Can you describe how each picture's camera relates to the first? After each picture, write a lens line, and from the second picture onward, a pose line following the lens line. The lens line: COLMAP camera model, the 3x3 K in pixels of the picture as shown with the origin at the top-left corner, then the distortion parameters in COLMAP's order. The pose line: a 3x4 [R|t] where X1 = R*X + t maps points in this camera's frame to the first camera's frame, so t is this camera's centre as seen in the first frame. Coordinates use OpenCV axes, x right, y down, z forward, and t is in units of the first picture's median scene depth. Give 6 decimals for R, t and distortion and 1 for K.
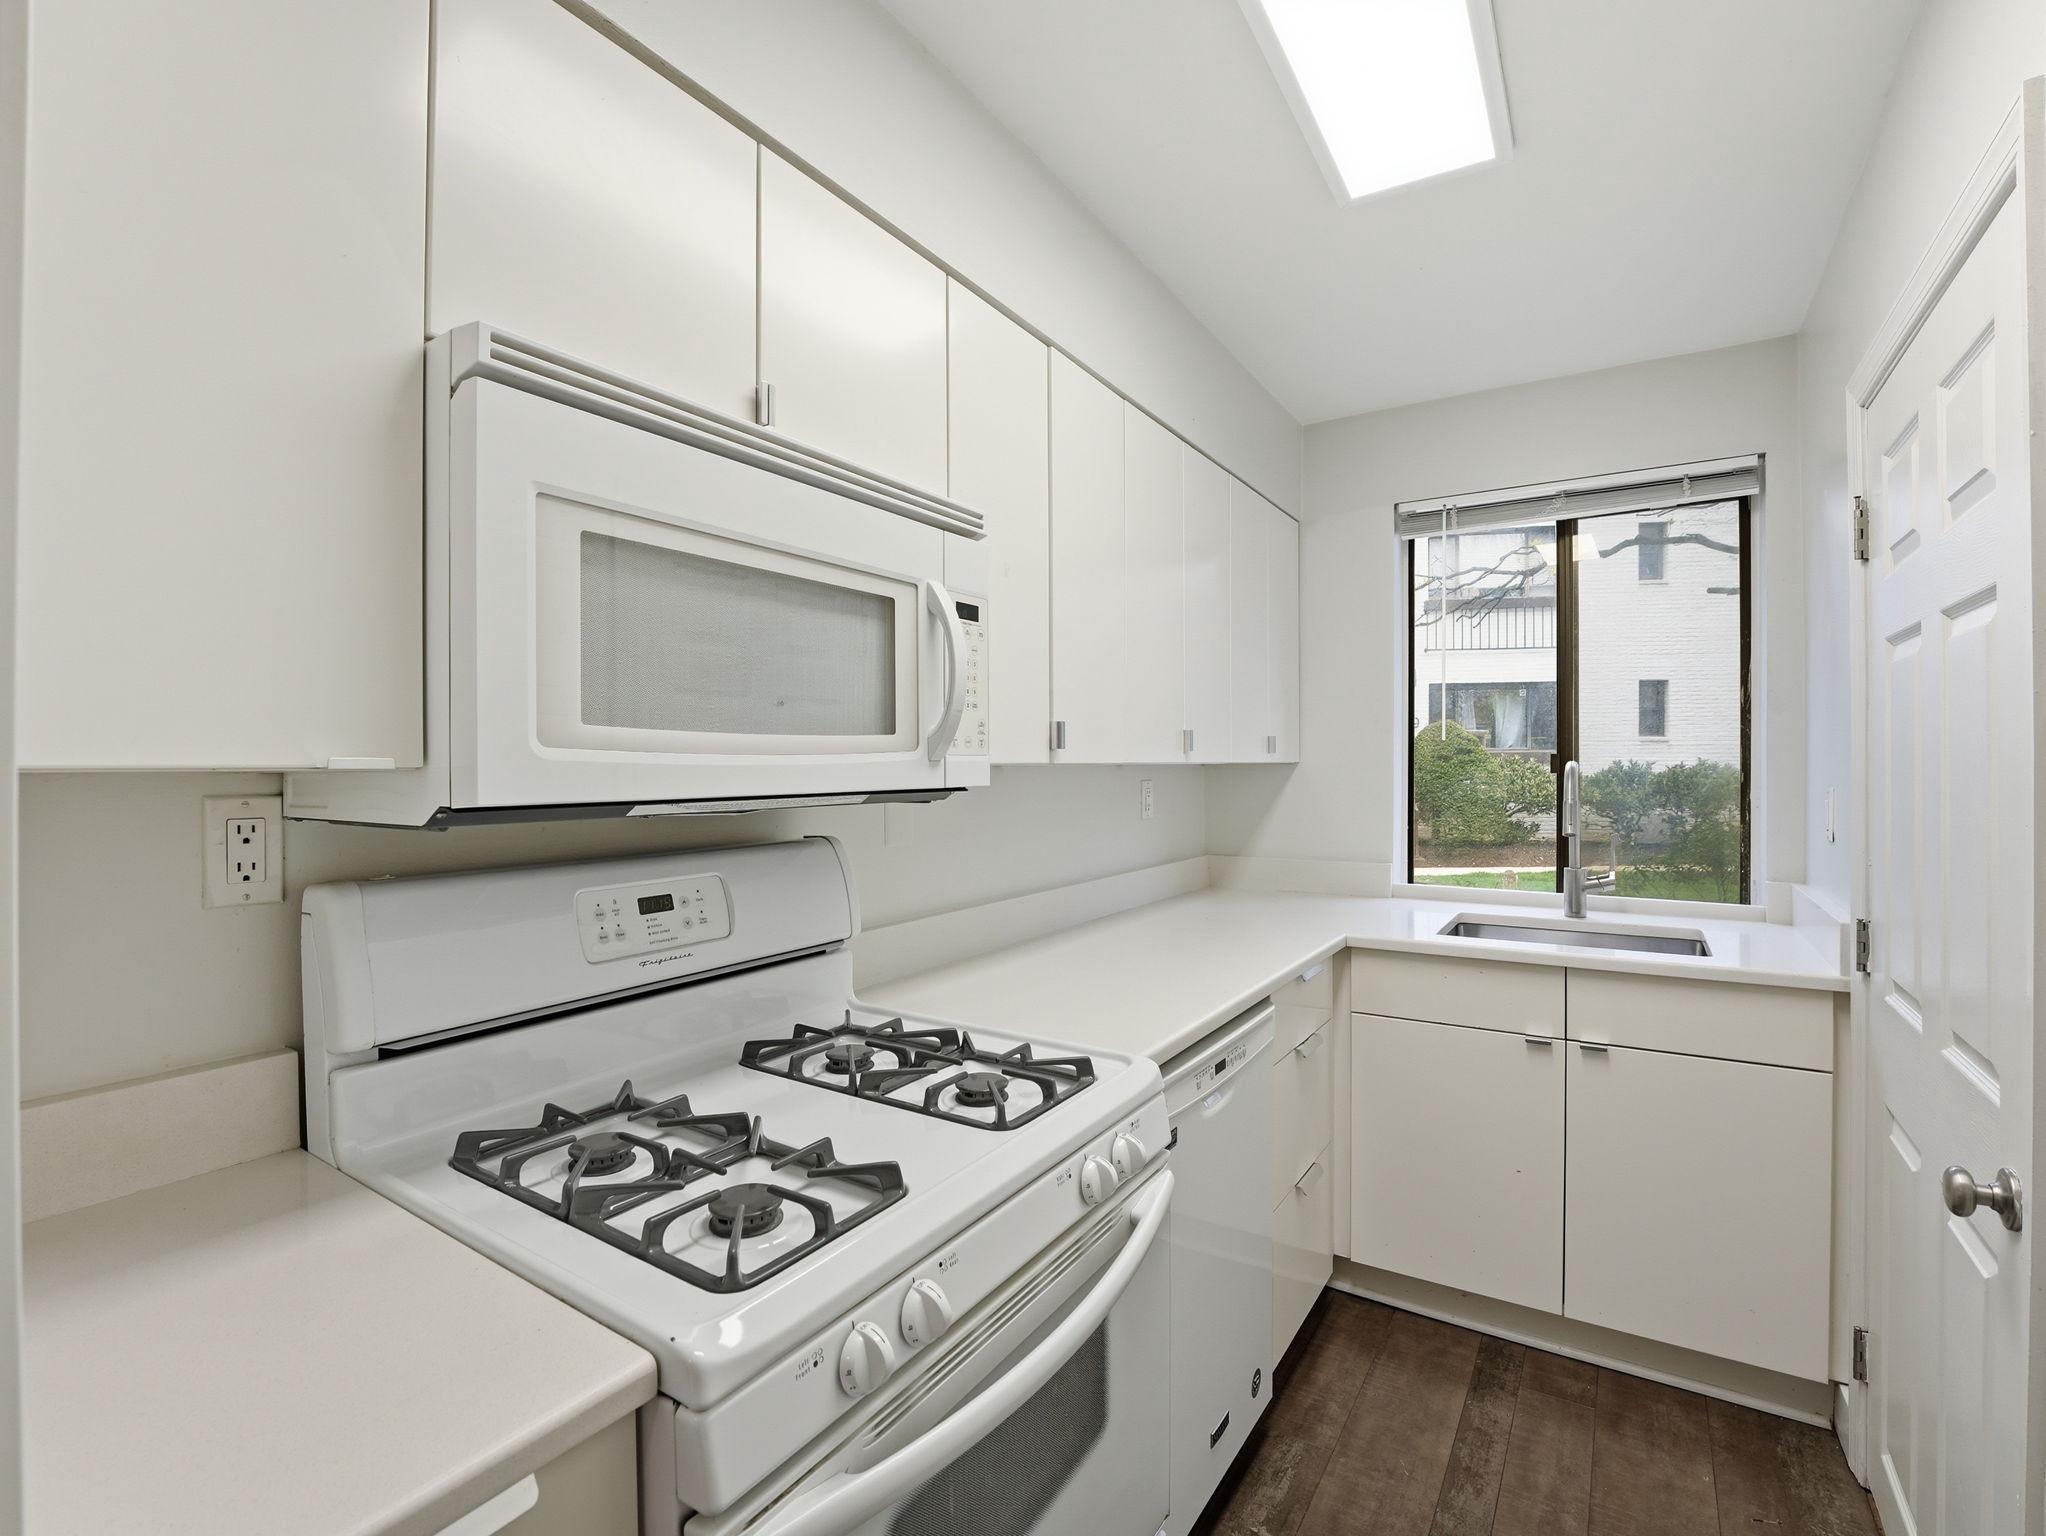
lens RADIAL K [[939.8, 0, 1021.4], [0, 939.8, 769.6], [0, 0, 1]] dist [-0.026024, 0.001211]
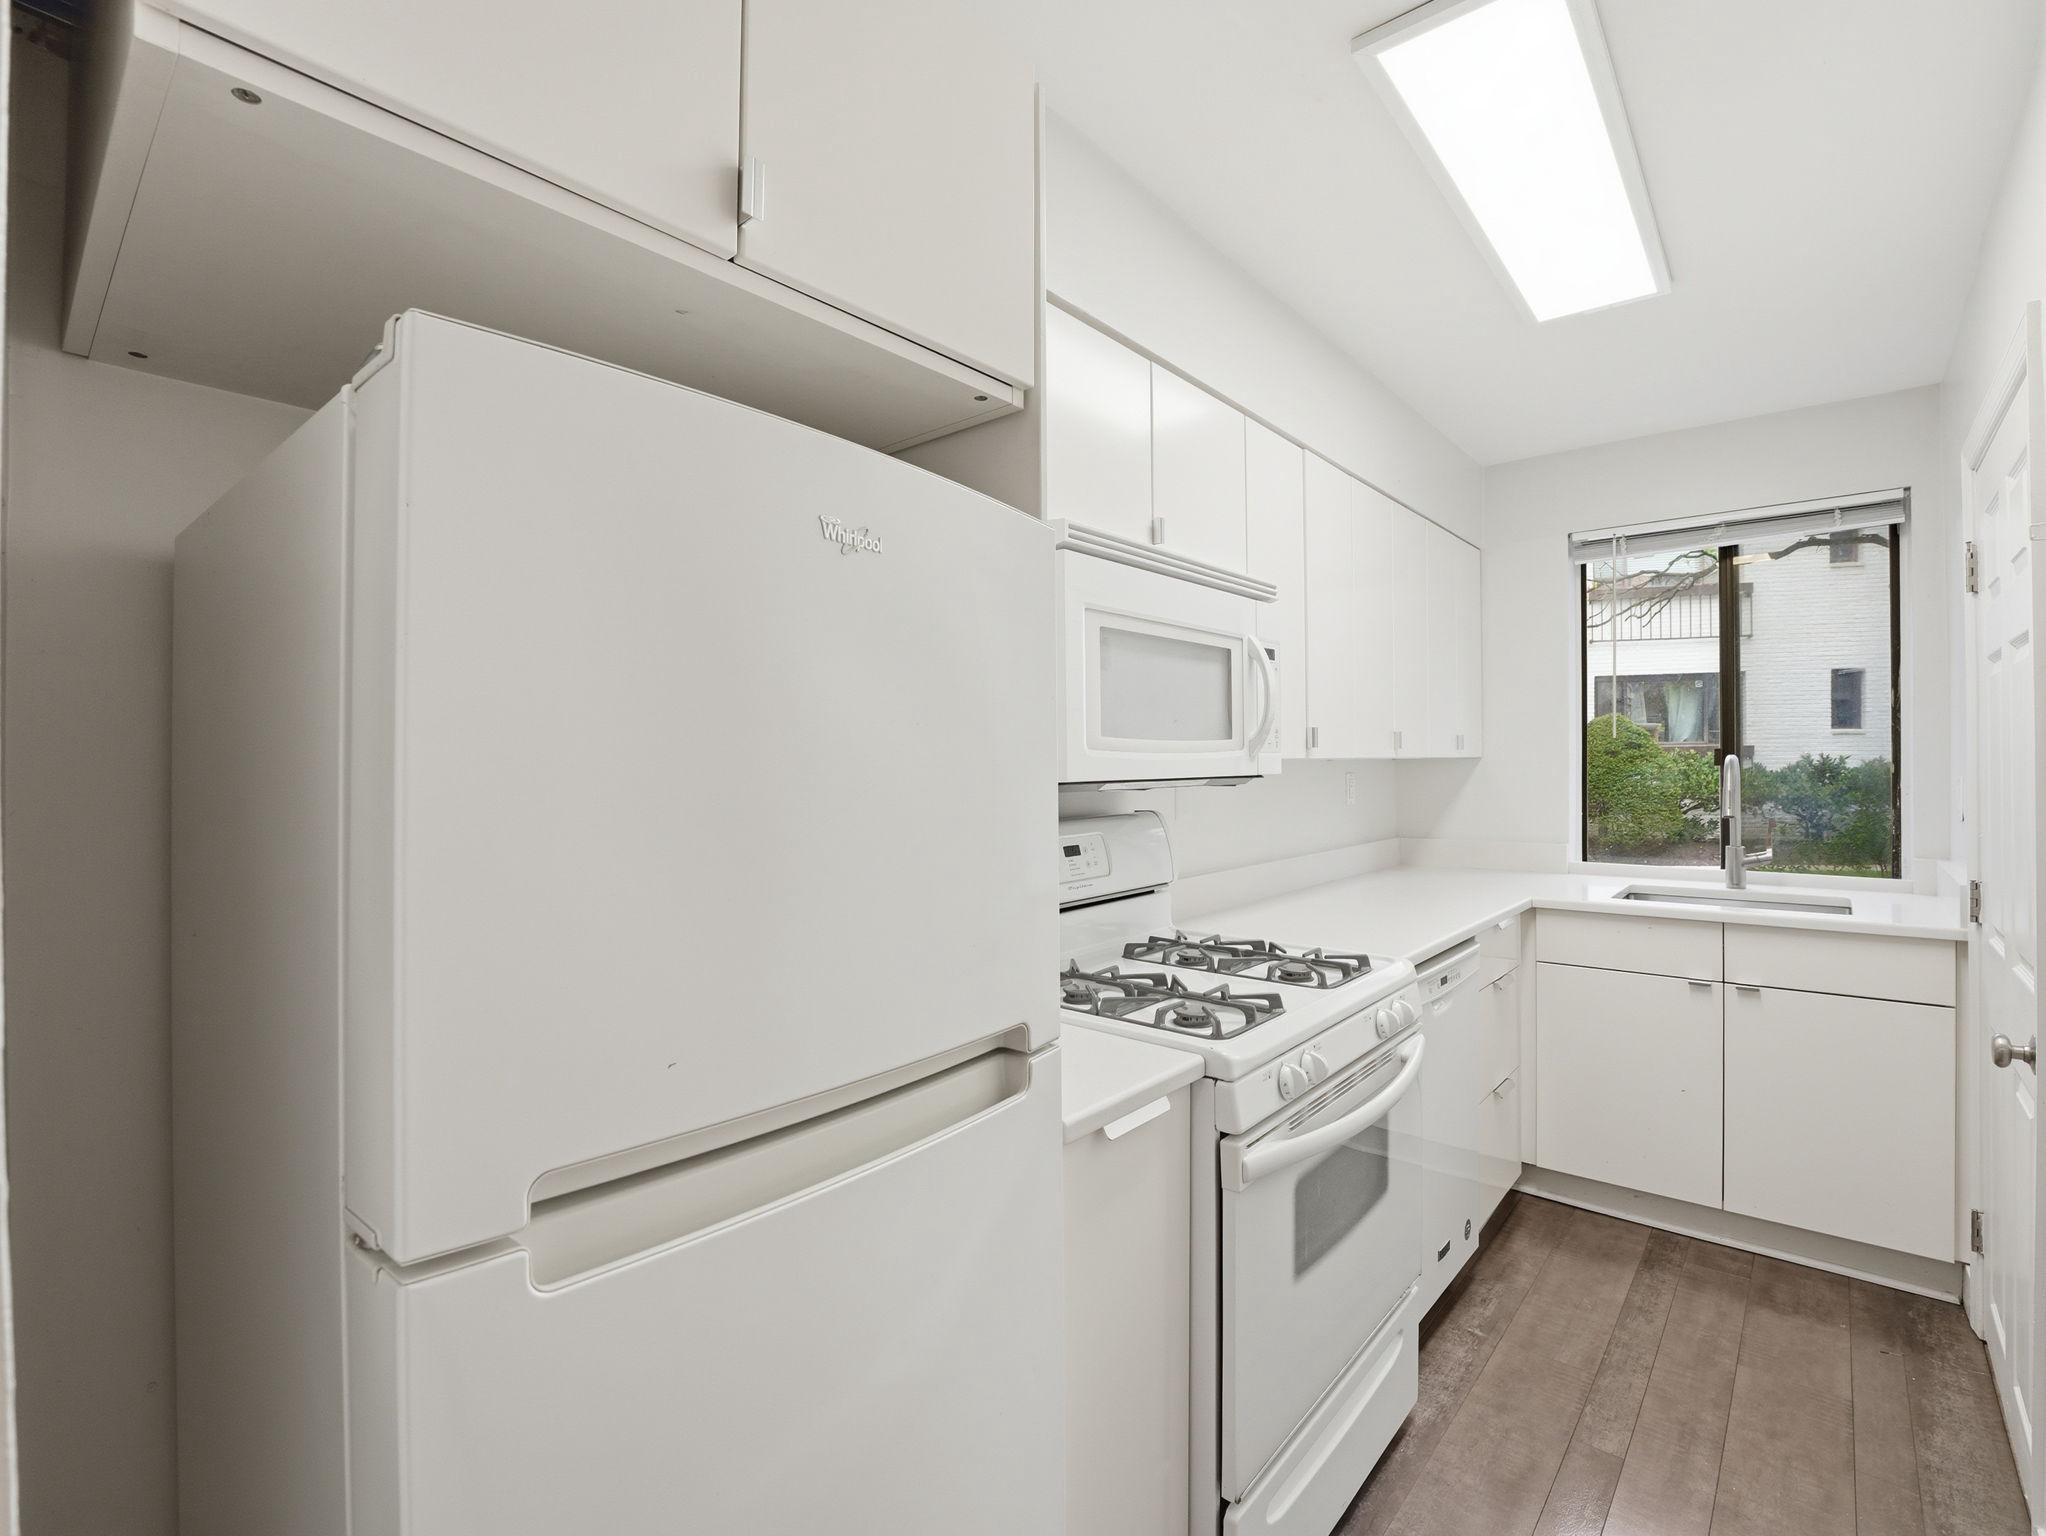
lens RADIAL K [[939.8, 0, 1027.6], [0, 939.8, 762.9], [0, 0, 1]] dist [-0.026024, 0.001211]
pose [[0.990852, -0.003785, -0.134899, -0.184644], [0.003235, 0.999986, -0.004300, 0.004251], [0.134913, 0.003824, 0.990850, -0.389491]]
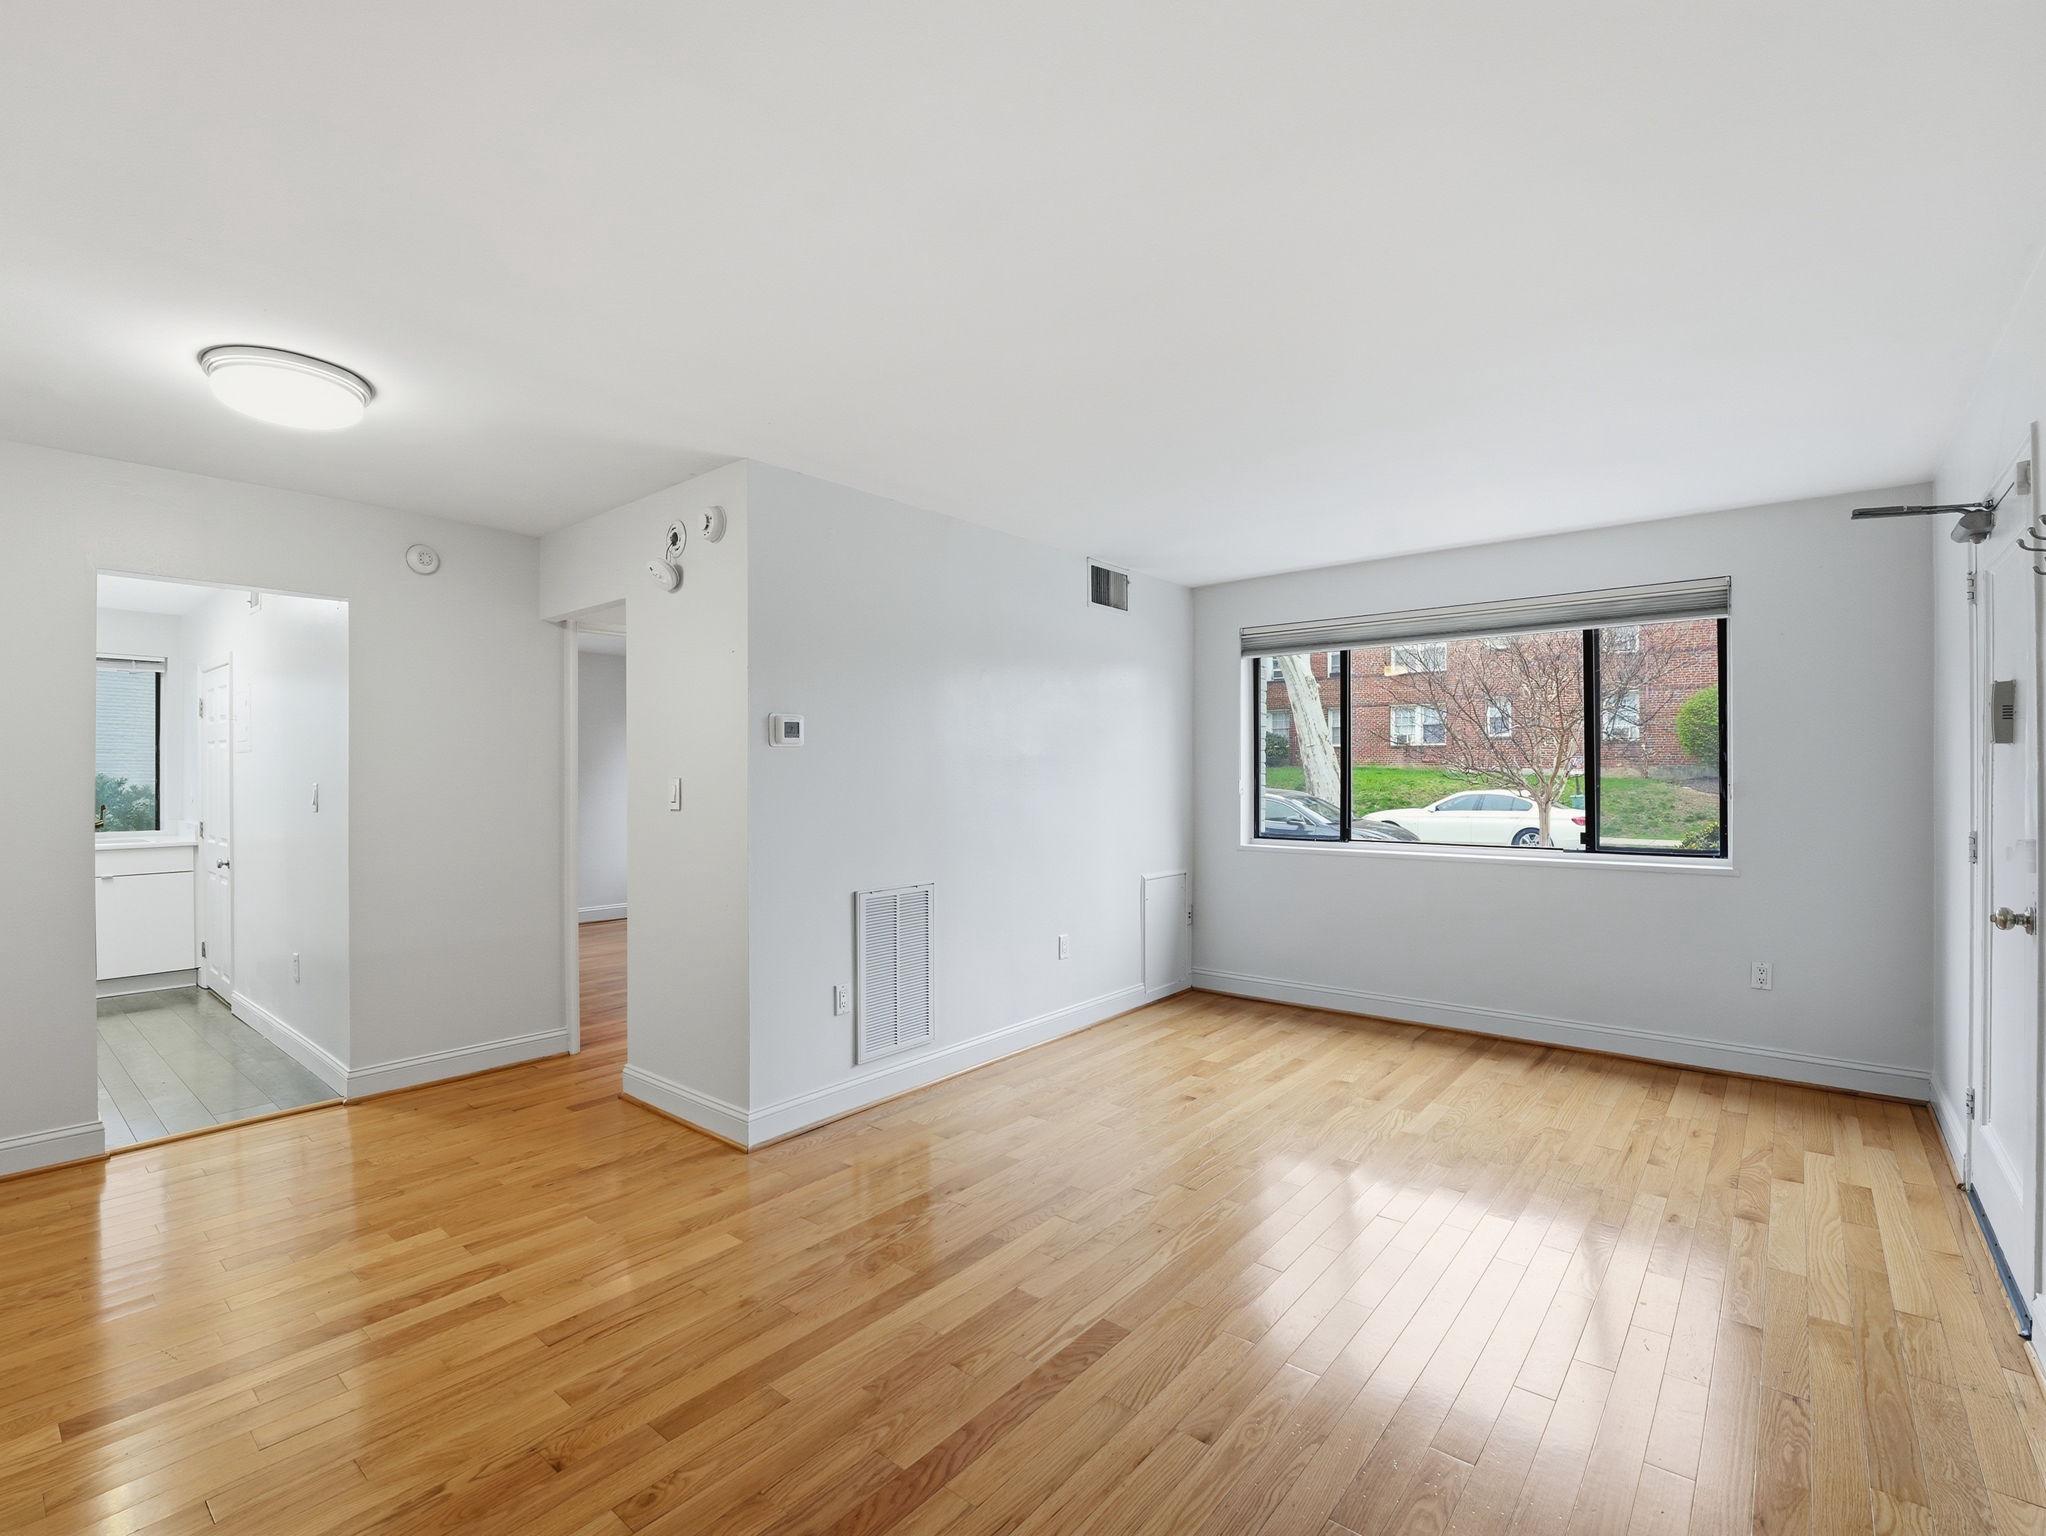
lens RADIAL K [[939.8, 0, 1026.4], [0, 939.8, 770.6], [0, 0, 1]] dist [-0.026024, 0.001211]
pose [[0.111680, -0.002866, 0.993740, -2.111394], [0.002871, 0.999993, 0.002562, -0.028719], [-0.993740, 0.002567, 0.111687, -2.392635]]
